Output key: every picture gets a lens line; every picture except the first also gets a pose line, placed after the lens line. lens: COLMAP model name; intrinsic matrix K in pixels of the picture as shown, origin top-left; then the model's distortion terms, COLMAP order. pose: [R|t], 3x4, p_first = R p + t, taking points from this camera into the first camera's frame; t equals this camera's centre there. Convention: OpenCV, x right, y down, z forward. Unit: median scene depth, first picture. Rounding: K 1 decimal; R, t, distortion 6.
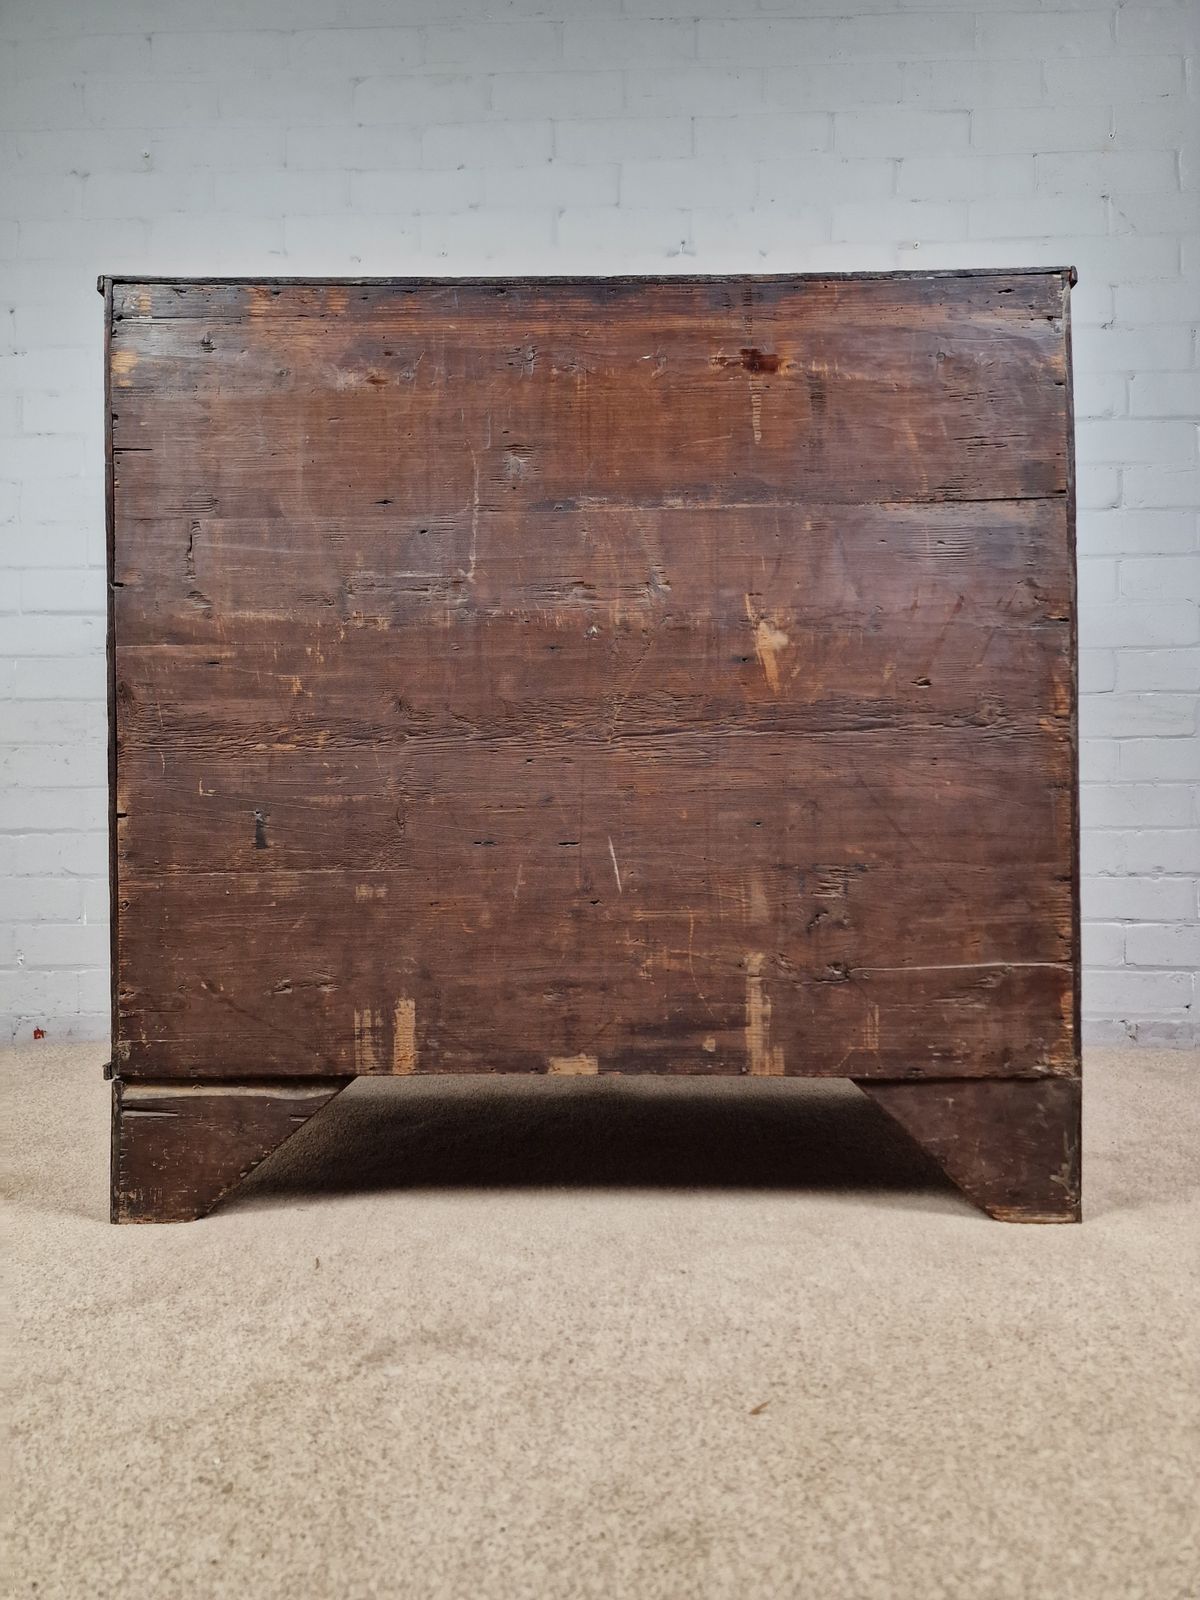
lens RADIAL K [[1061.1, 0, 588.8], [0, 1061.1, 808.8], [0, 0, 1]] dist [0.060637, -0.043254]
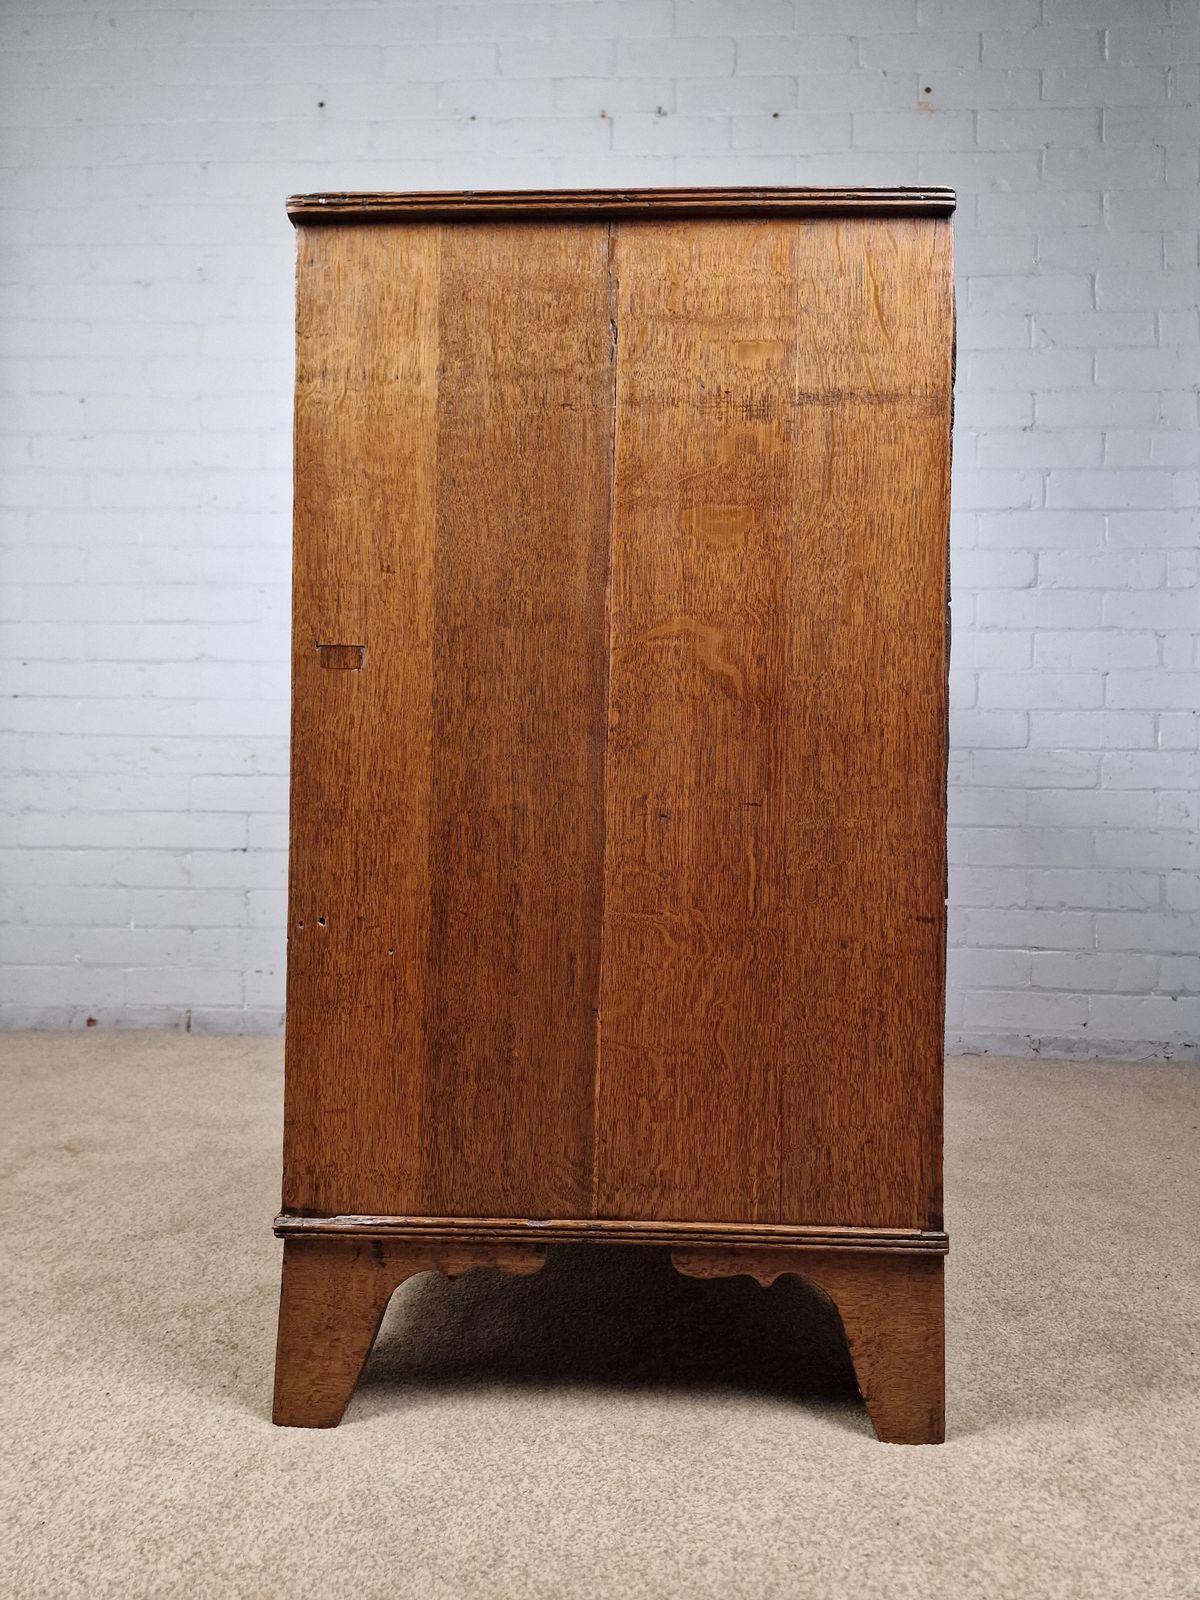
lens RADIAL K [[1068.4, 0, 600.0], [0, 1068.4, 800.0], [0, 0, 1]] dist [0.062865, -0.051007]
pose [[0.999491, 0.021577, -0.023485, 0.151157], [-0.021603, 0.999766, -0.000860, -0.104179], [0.023461, 0.001367, 0.999724, -0.388606]]
